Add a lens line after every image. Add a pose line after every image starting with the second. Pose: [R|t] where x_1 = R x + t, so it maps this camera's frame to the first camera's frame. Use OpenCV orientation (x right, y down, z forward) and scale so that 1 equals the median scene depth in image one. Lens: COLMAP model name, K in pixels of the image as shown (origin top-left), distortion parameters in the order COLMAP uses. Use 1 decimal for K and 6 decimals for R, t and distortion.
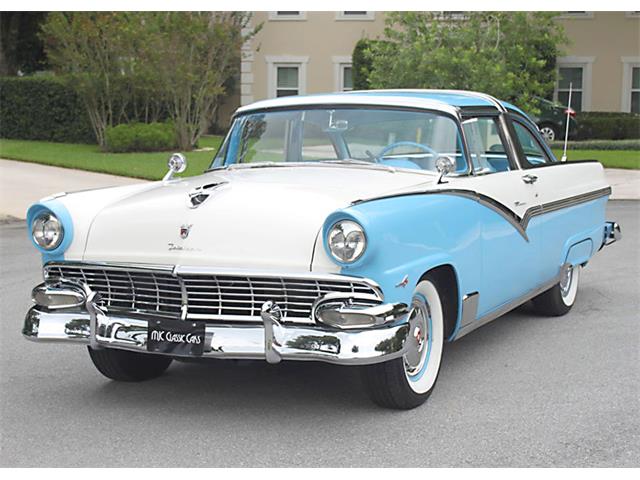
lens RADIAL K [[1302.2, 0, 320.0], [0, 1302.2, 240.0], [0, 0, 1]] dist [0.073567, 0.164015]
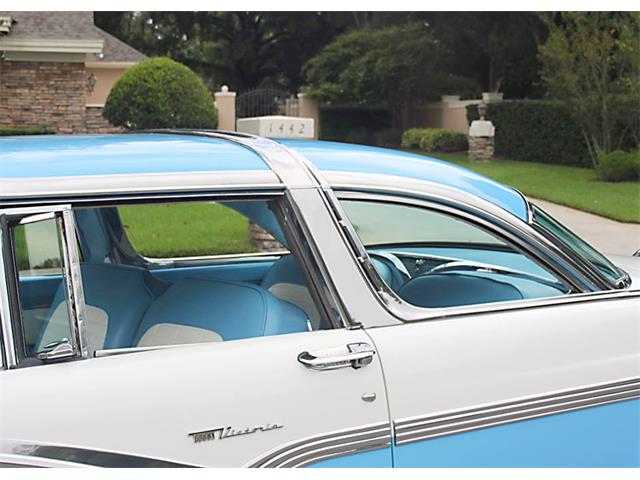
lens RADIAL K [[1154.5, 0, 300.1], [0, 1154.5, 240.1], [0, 0, 1]] dist [0.020767, 0.274124]
pose [[0.846974, 0.048147, -0.529449, 0.361140], [-0.049840, 0.998696, 0.011089, -0.093147], [0.529292, 0.016996, 0.848269, 0.762776]]
